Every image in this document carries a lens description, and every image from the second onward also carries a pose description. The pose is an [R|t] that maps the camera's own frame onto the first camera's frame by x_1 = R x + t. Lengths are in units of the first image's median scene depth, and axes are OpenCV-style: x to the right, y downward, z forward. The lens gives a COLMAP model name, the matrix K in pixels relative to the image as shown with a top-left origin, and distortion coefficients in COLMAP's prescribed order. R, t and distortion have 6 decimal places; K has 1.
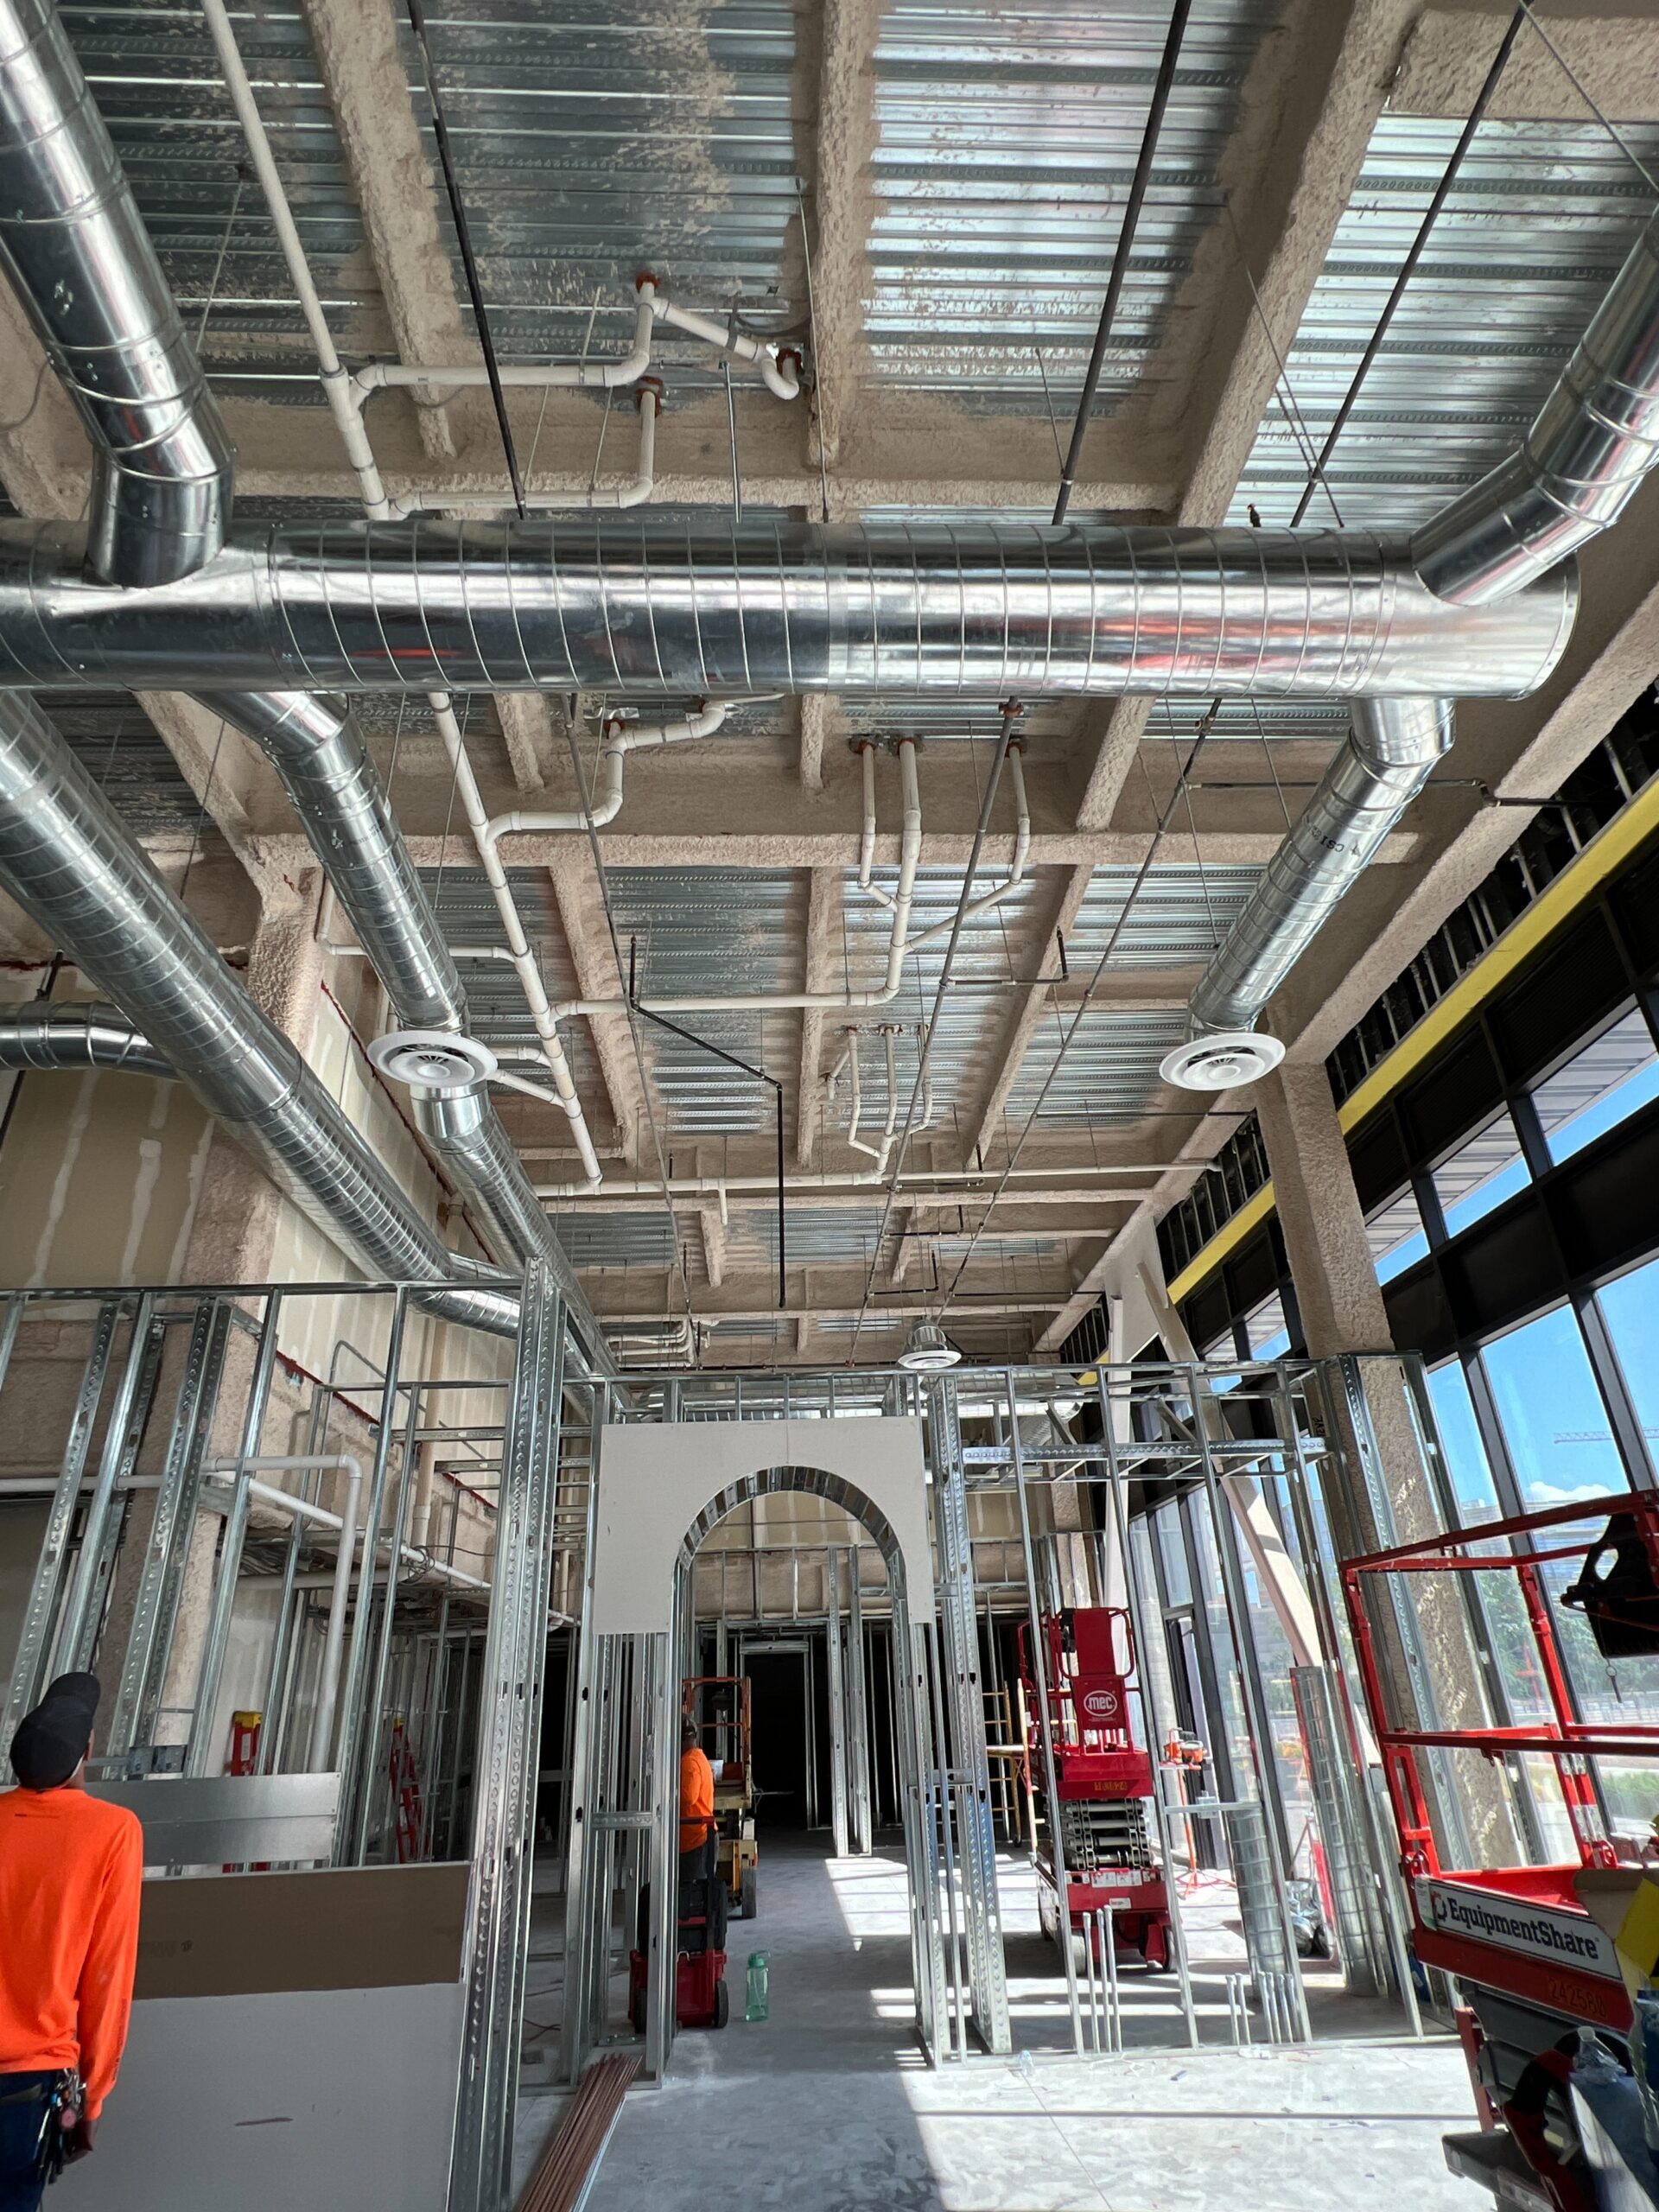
lens RADIAL K [[1189.0, 0, 820.6], [0, 1189.0, 1108.0], [0, 0, 1]] dist [0.005779, 0.001545]
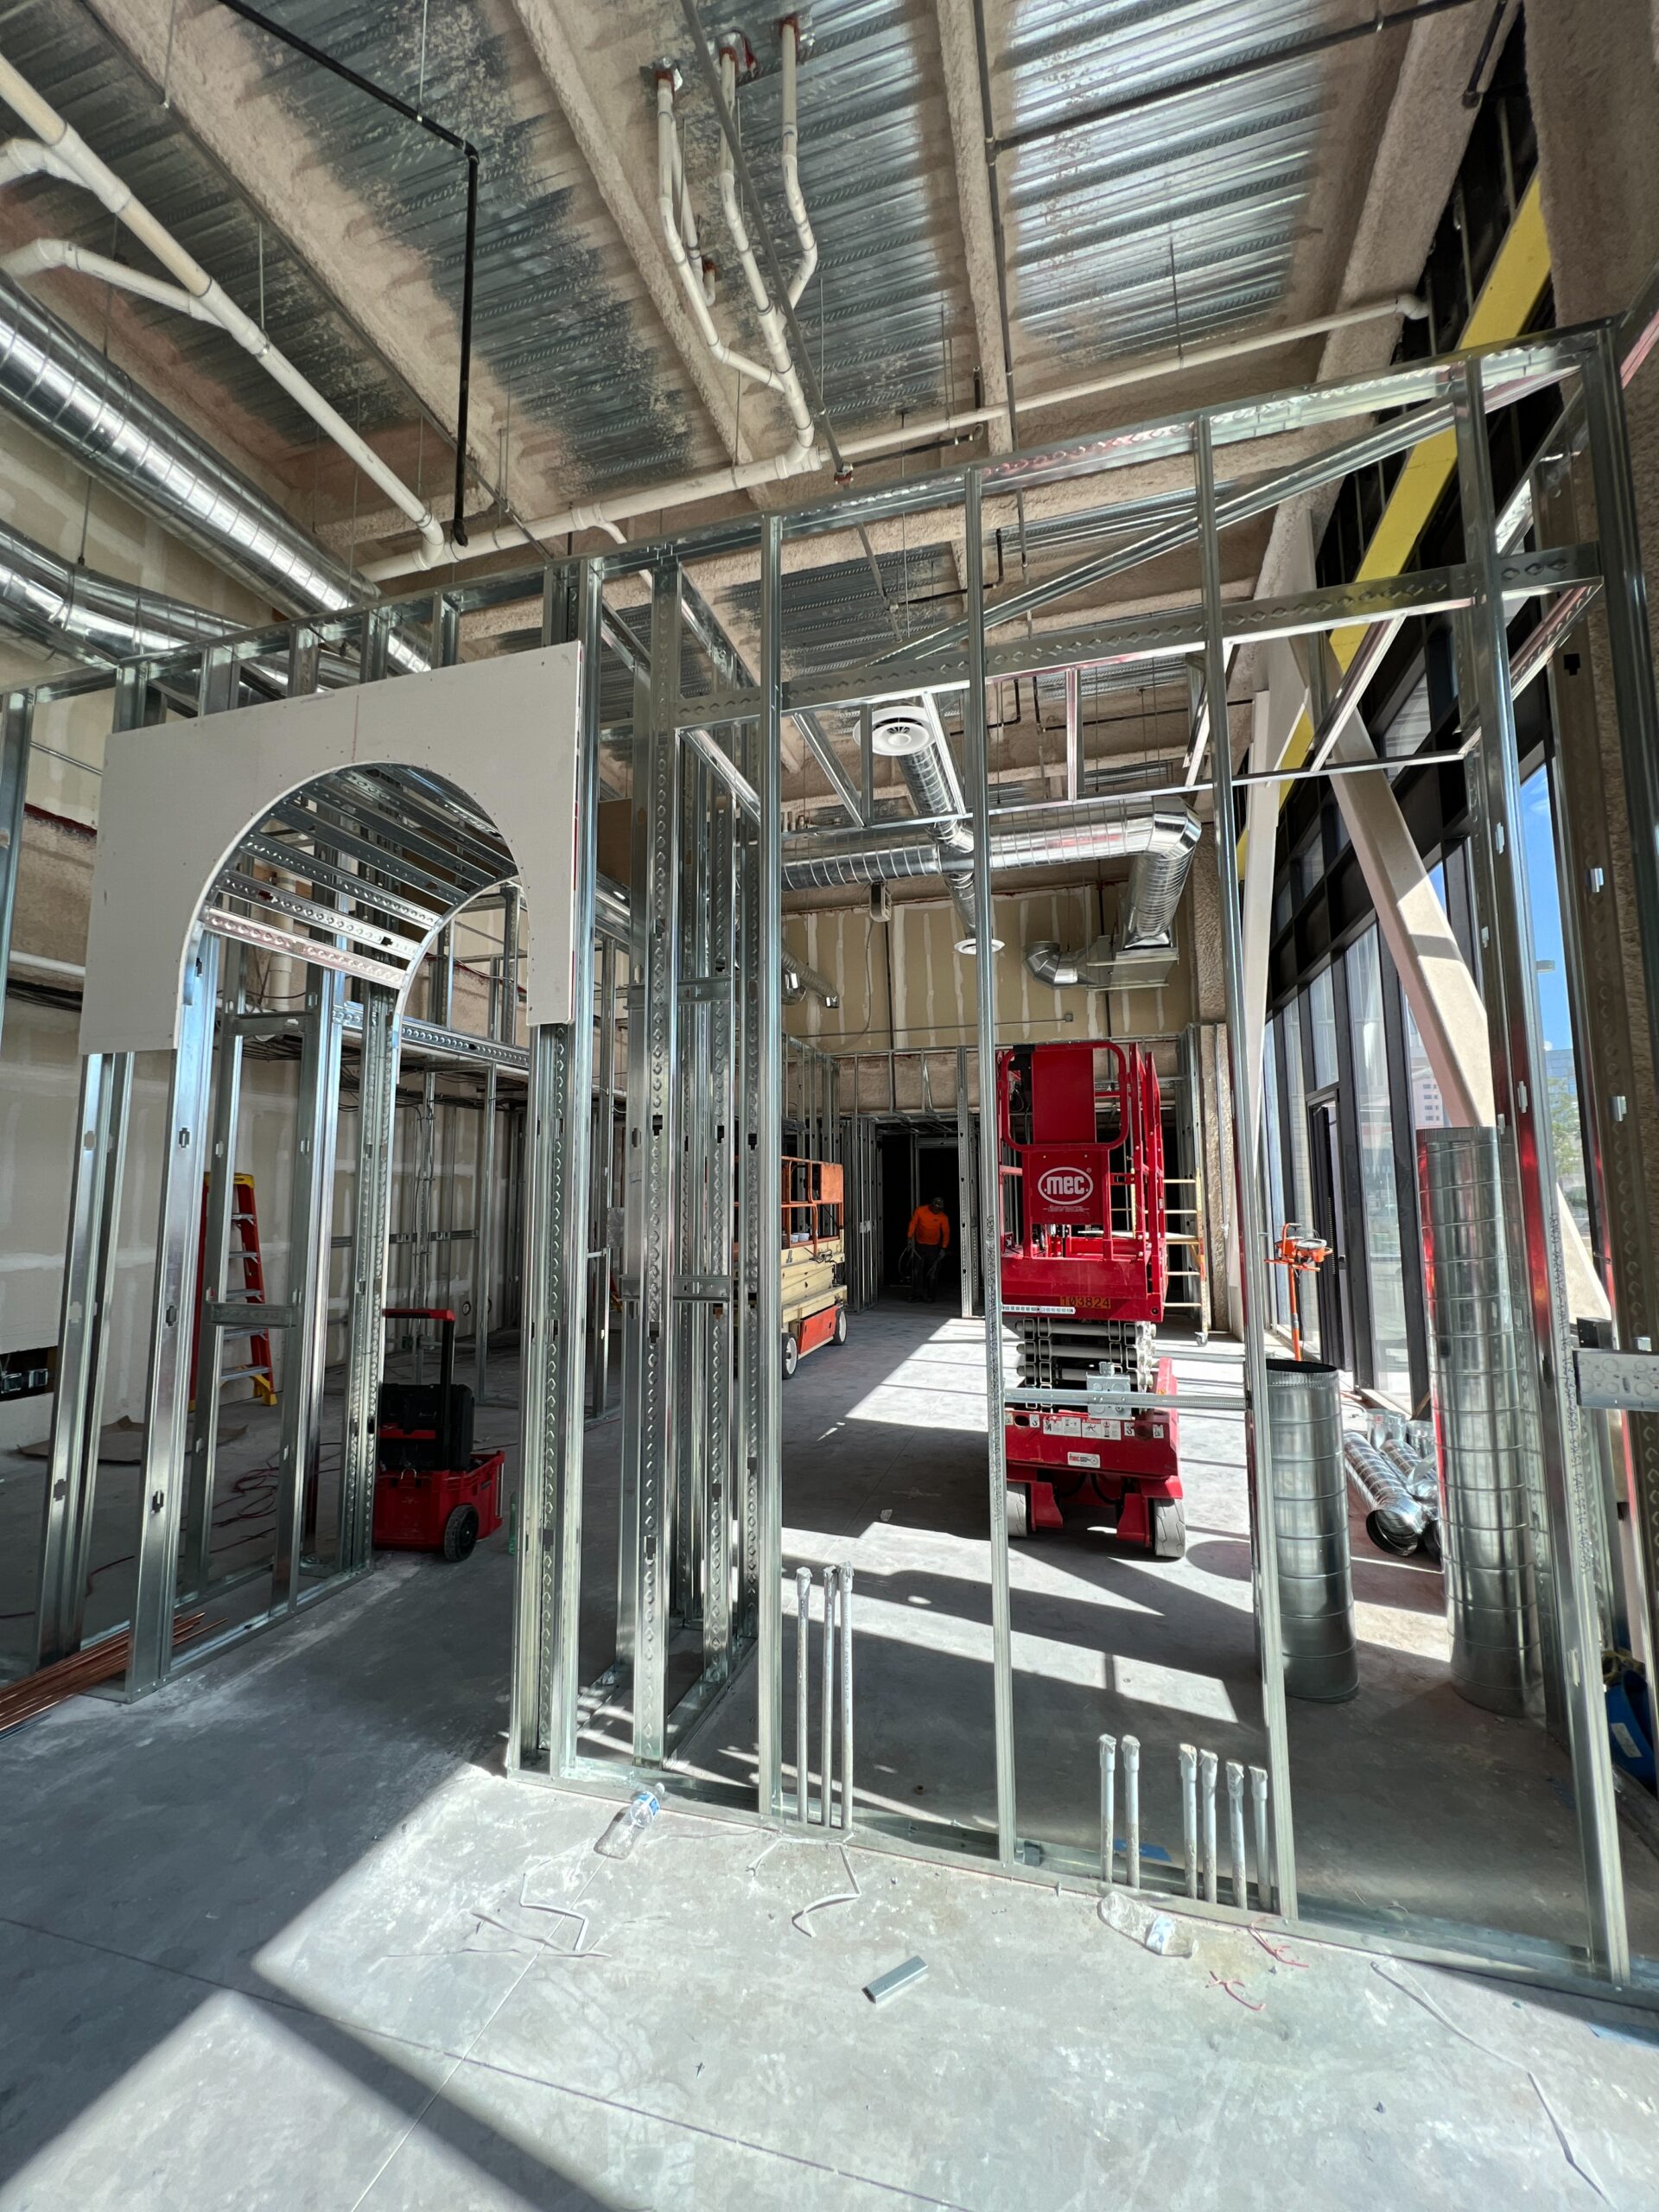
lens RADIAL K [[882.0, 0, 826.4], [0, 882.0, 1106.4], [0, 0, 1]] dist [-0.013691, 0.000221]
pose [[0.951117, -0.001079, -0.308830, 0.235065], [0.112857, 0.932046, 0.344315, 0.265238], [0.287472, -0.362338, 0.886607, 0.526253]]
